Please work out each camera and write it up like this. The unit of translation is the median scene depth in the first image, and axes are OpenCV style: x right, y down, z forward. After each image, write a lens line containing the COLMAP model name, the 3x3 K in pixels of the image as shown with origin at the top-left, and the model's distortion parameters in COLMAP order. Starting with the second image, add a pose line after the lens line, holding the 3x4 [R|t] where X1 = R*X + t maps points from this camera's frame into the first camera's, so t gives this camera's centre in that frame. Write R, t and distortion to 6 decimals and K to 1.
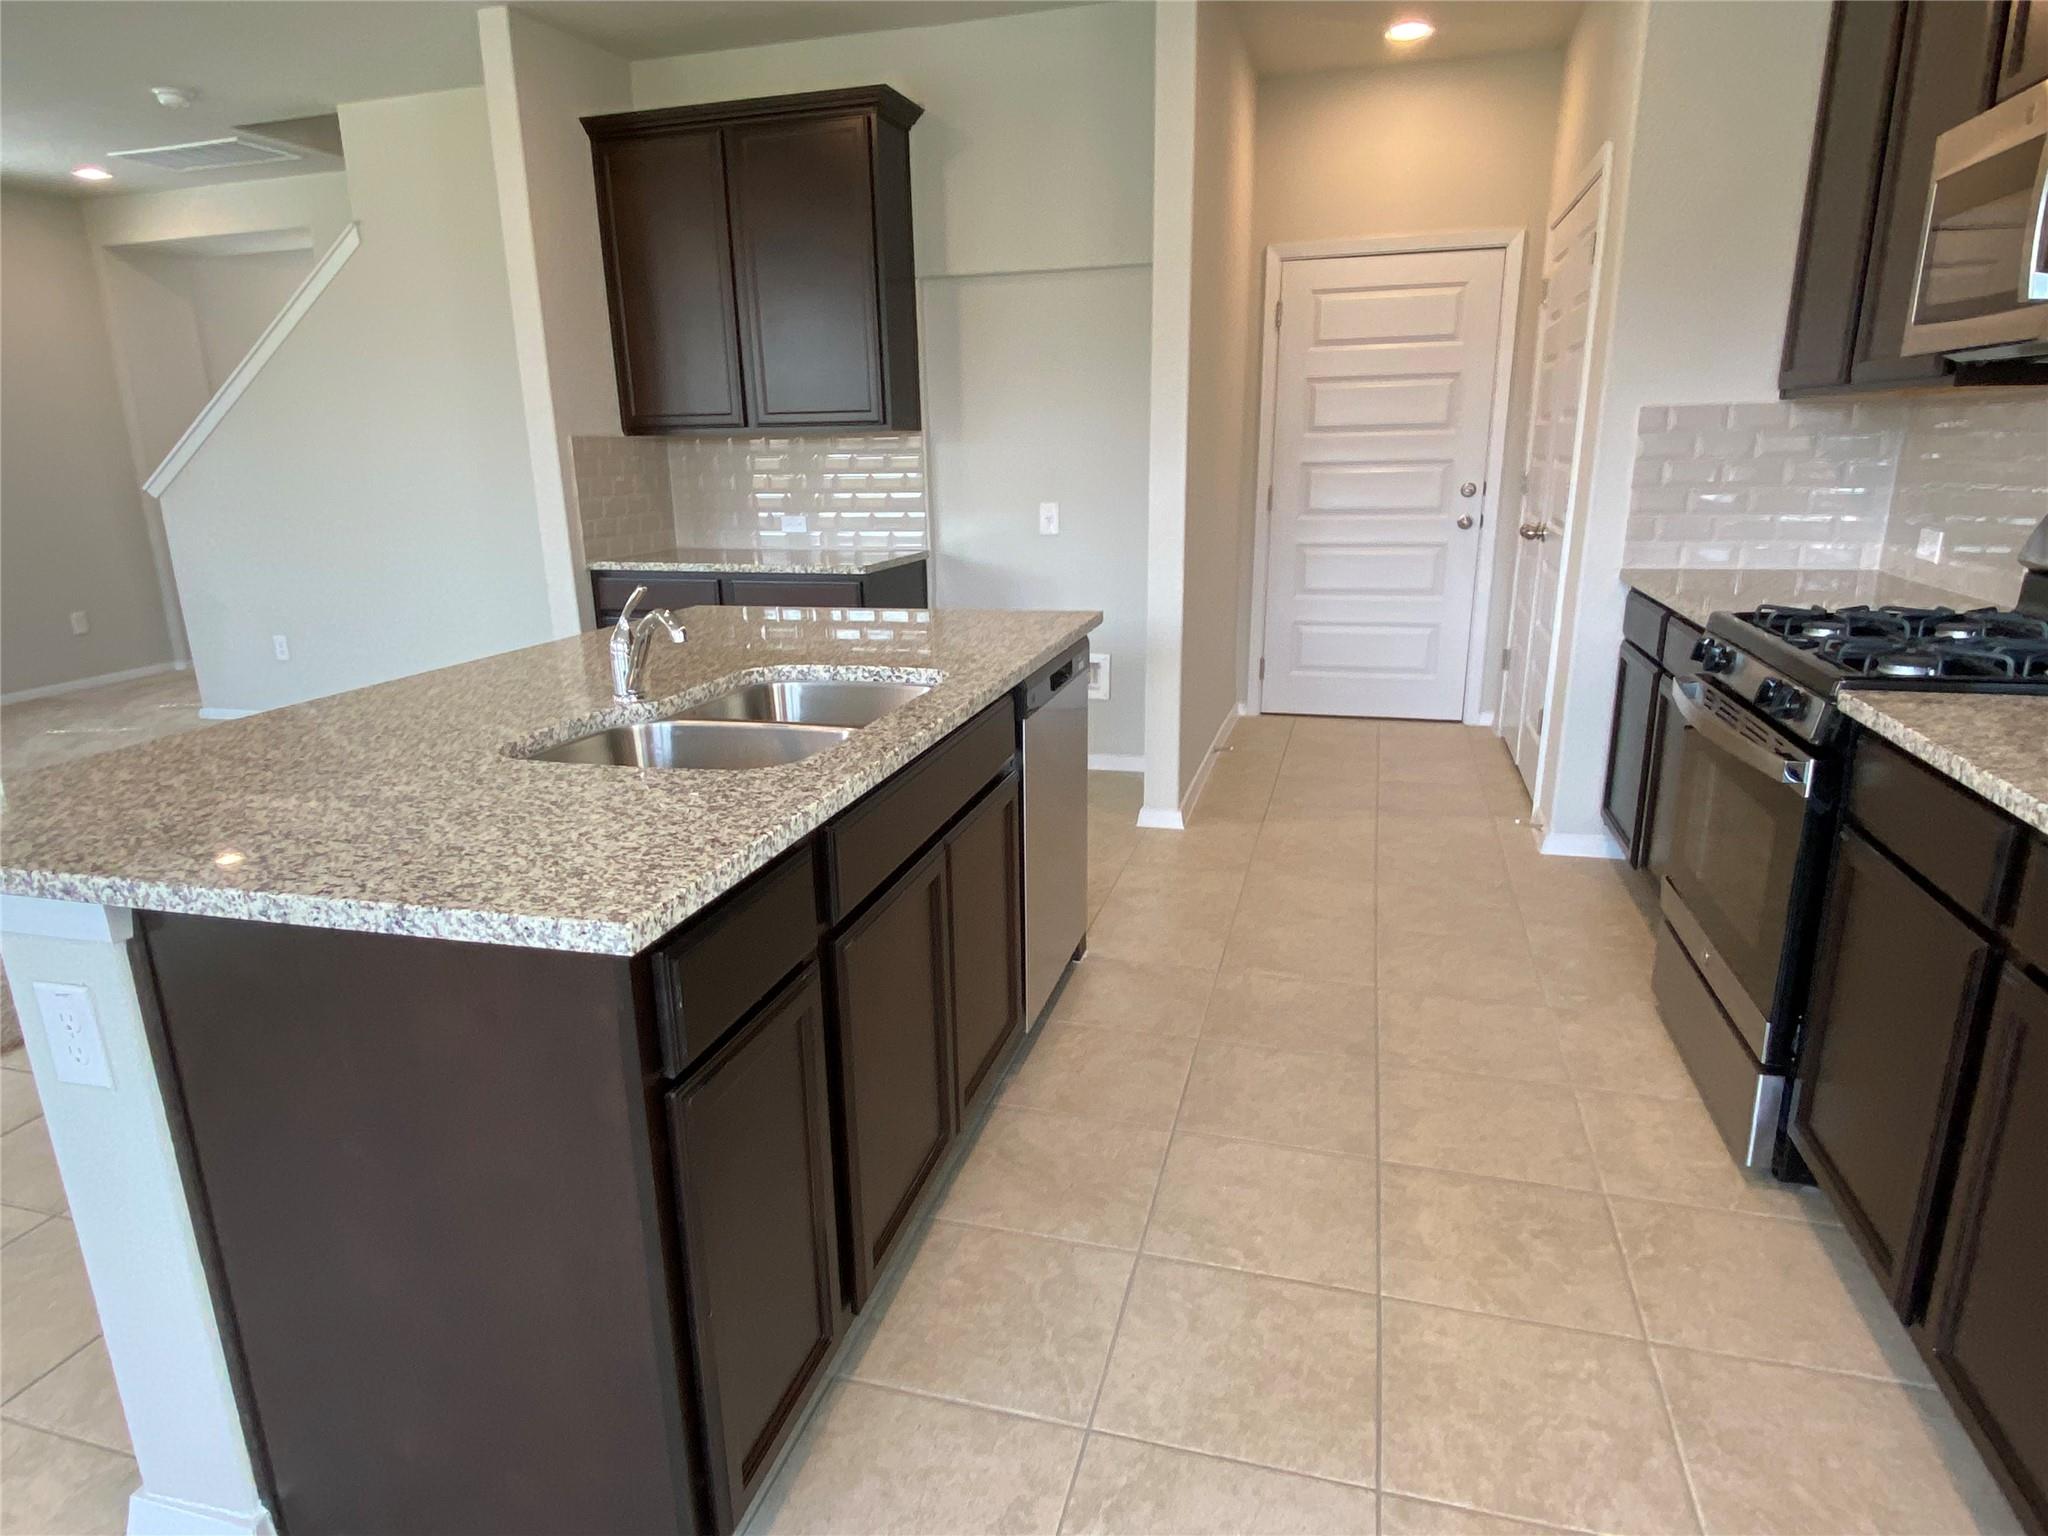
lens RADIAL K [[1201.2, 0, 1005.7], [0, 1201.2, 781.6], [0, 0, 1]] dist [0.025771, -0.003154]
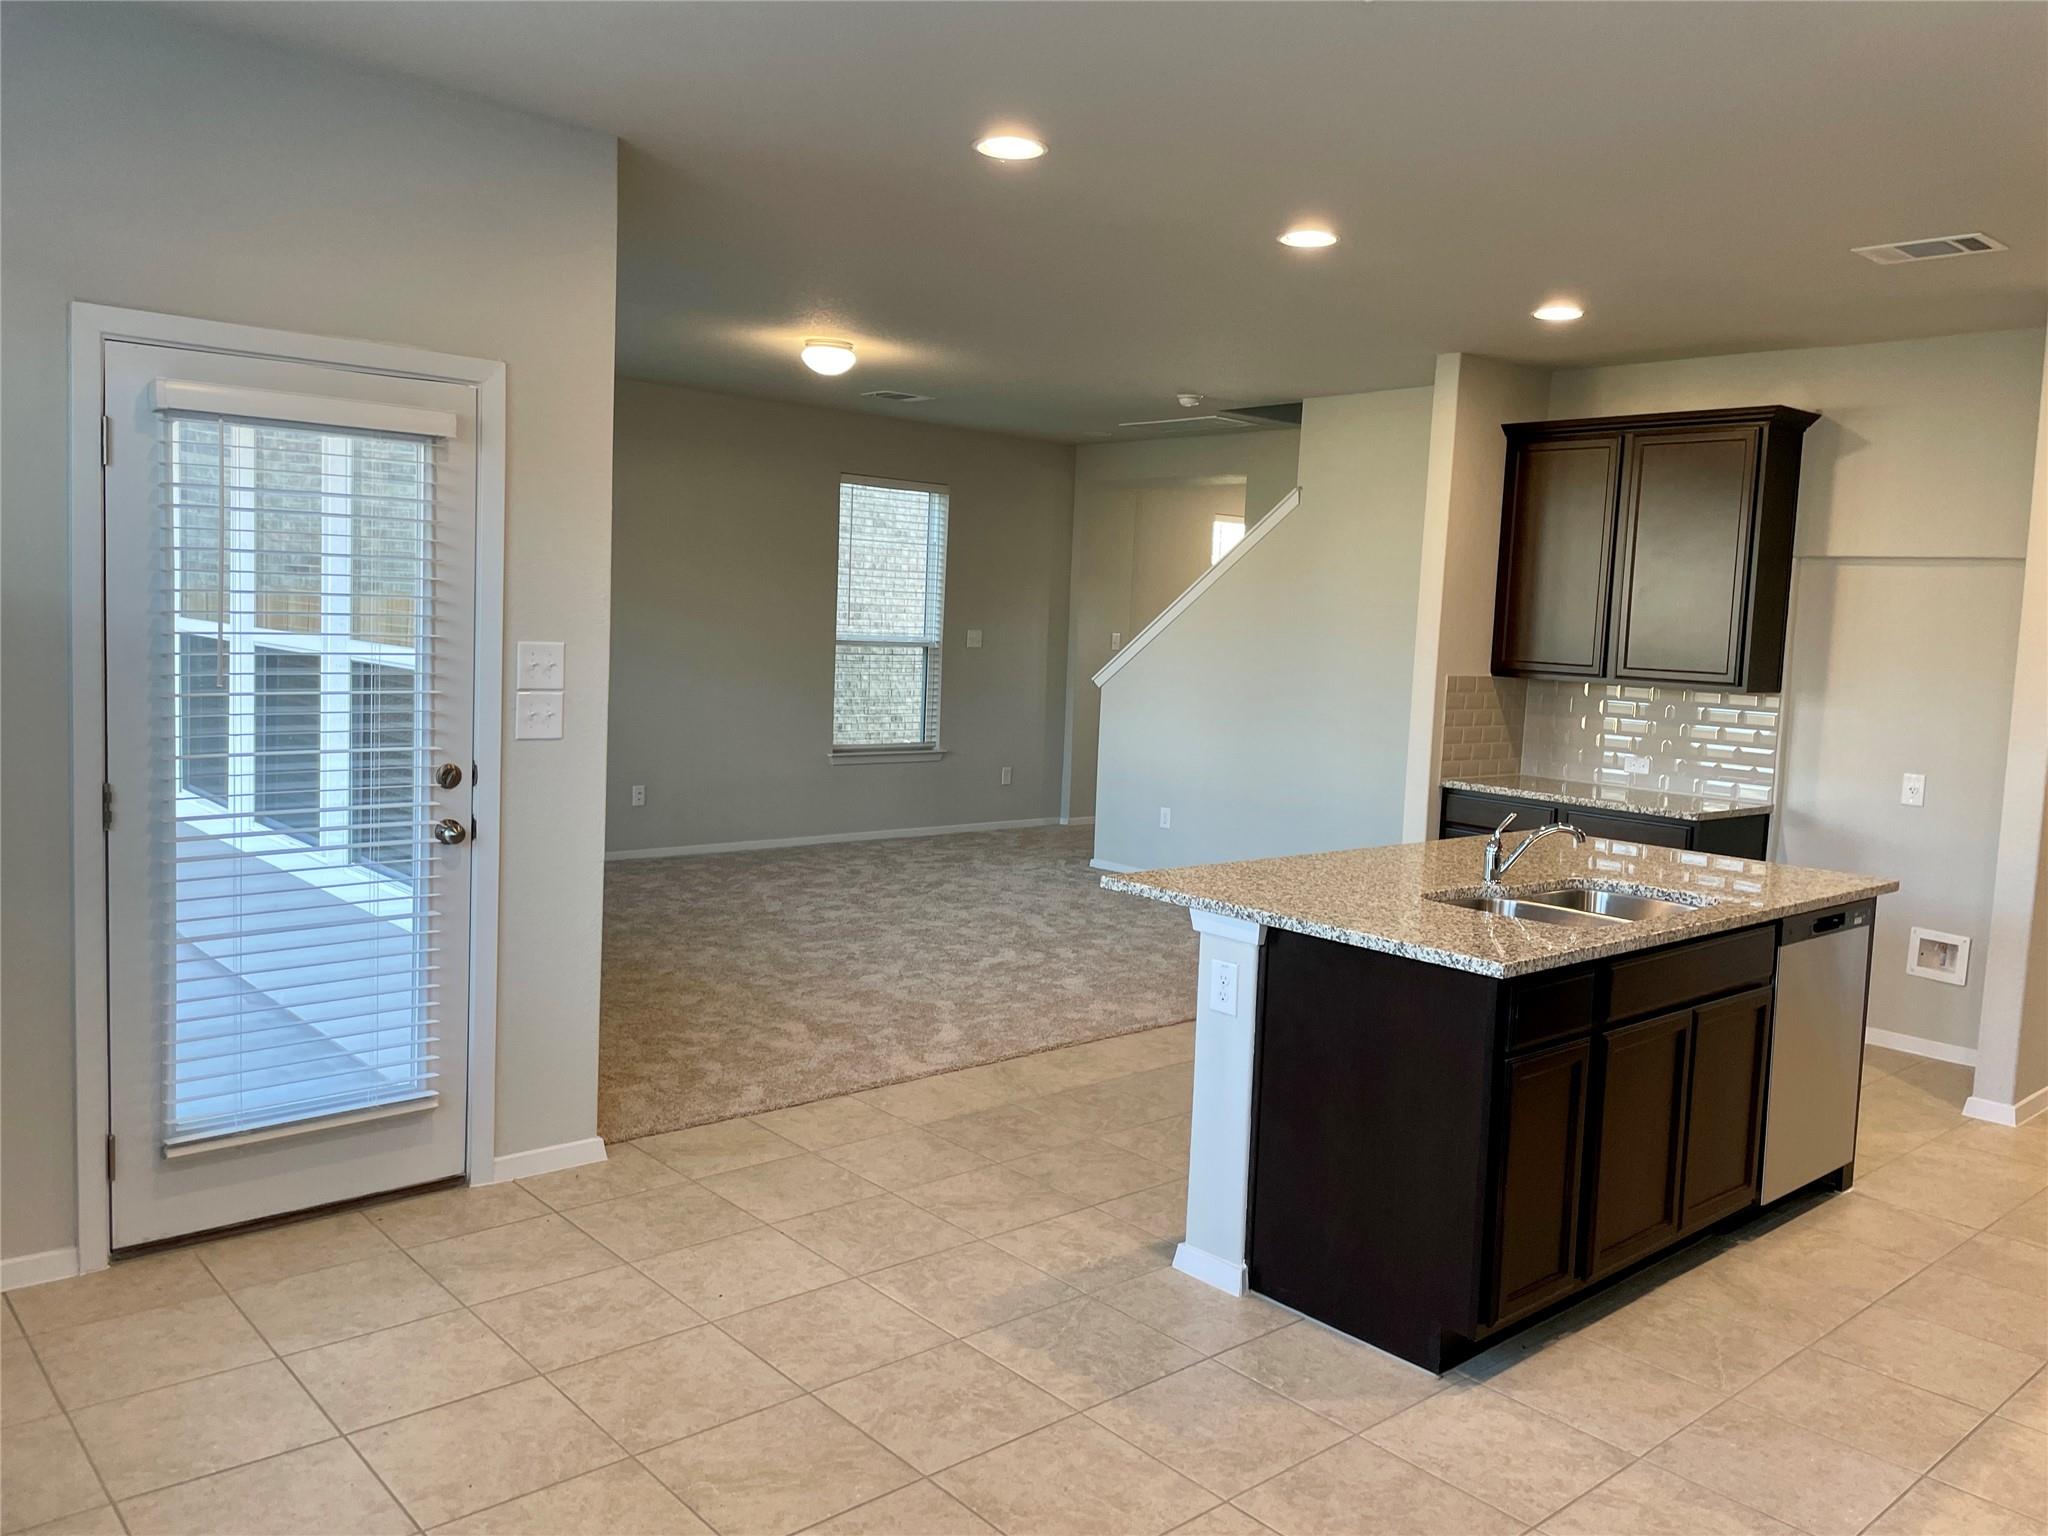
lens RADIAL K [[1569.1, 0, 1002.4], [0, 1569.1, 758.0], [0, 0, 1]] dist [0.023357, -0.024508]
pose [[0.838653, 0.108421, -0.533766, 0.100818], [-0.204678, 0.970895, -0.124376, 0.070515], [0.504746, 0.213559, 0.836435, -0.472372]]
